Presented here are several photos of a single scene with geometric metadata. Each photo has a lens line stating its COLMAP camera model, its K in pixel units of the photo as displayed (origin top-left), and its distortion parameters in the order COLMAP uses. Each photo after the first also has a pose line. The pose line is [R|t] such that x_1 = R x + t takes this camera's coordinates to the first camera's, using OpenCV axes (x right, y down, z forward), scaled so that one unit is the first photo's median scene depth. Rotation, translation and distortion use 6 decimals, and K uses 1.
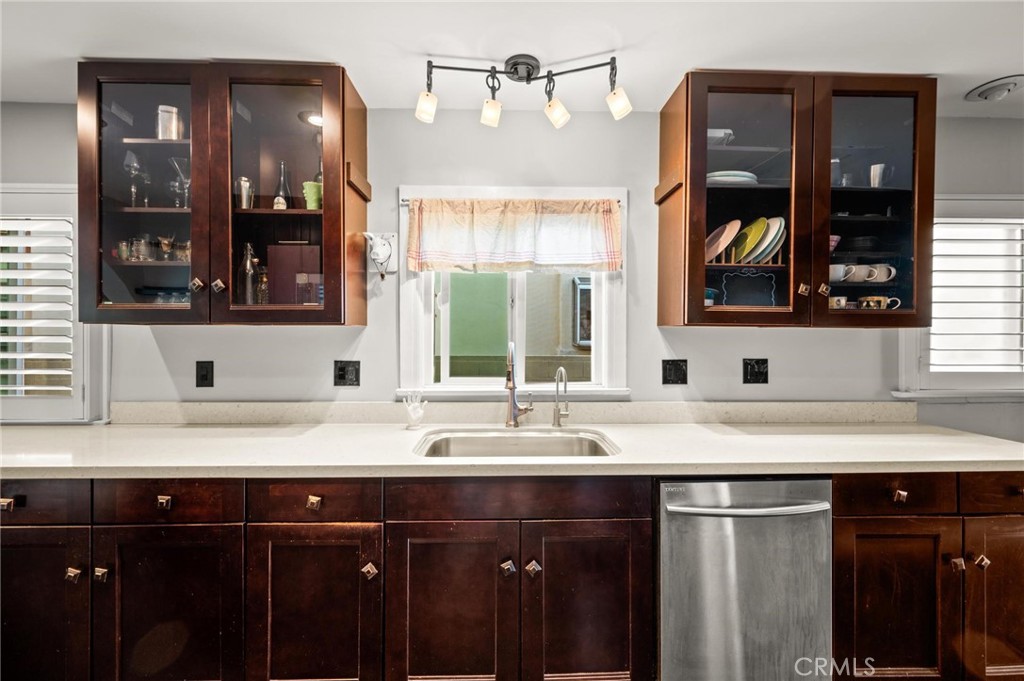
lens RADIAL K [[469.8, 0, 512.3], [0, 469.8, 323.5], [0, 0, 1]] dist [-0.001063, -0.000078]
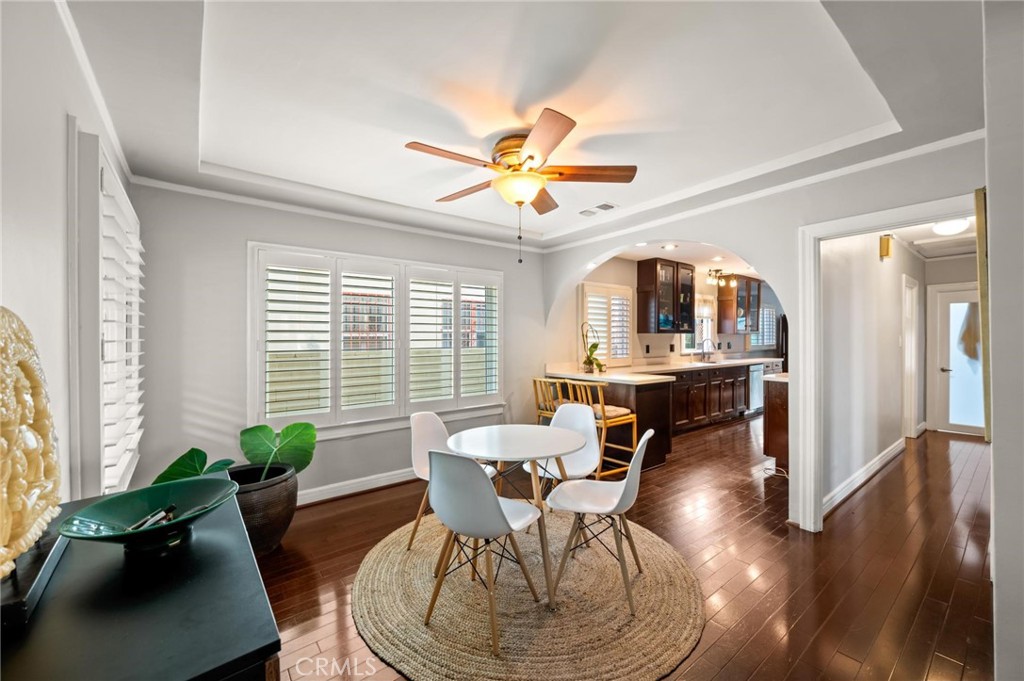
lens RADIAL K [[406.9, 0, 511.3], [0, 406.9, 336.1], [0, 0, 1]] dist [0.001177, -0.000163]
pose [[0.800572, -0.004037, 0.599223, -2.982793], [-0.008646, 0.999795, 0.018287, -0.021505], [-0.599174, -0.019821, 0.800374, -0.619794]]
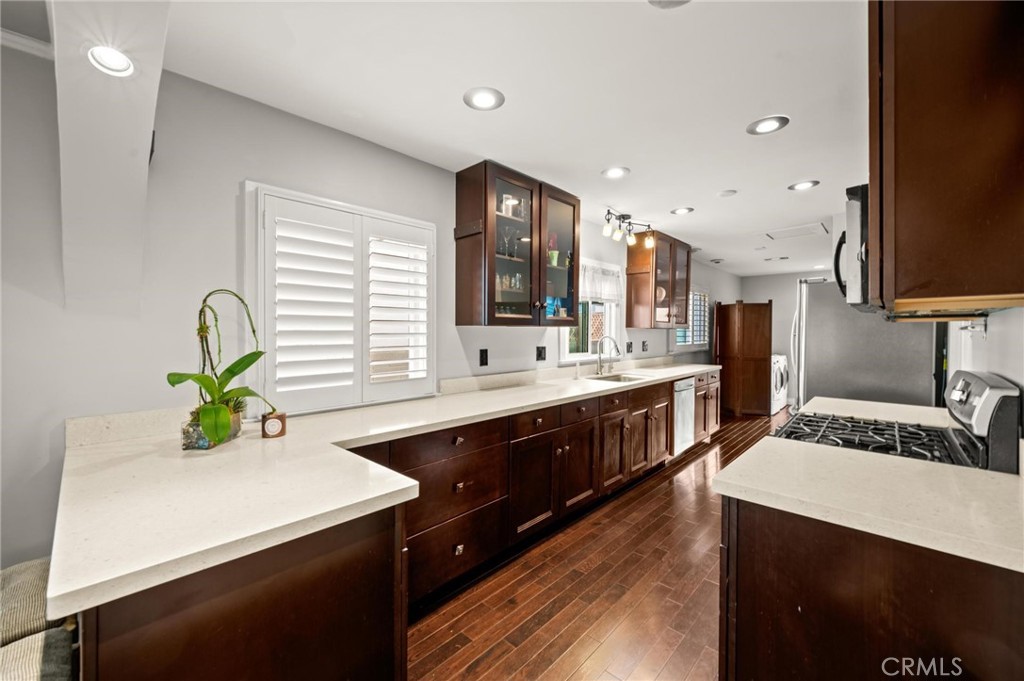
lens RADIAL K [[406.9, 0, 511.3], [0, 406.9, 336.1], [0, 0, 1]] dist [0.001177, -0.000163]
pose [[0.703800, -0.010703, 0.710317, -1.535613], [-0.014065, 0.999481, 0.028996, -0.003938], [-0.710259, -0.030398, 0.703284, -0.012405]]
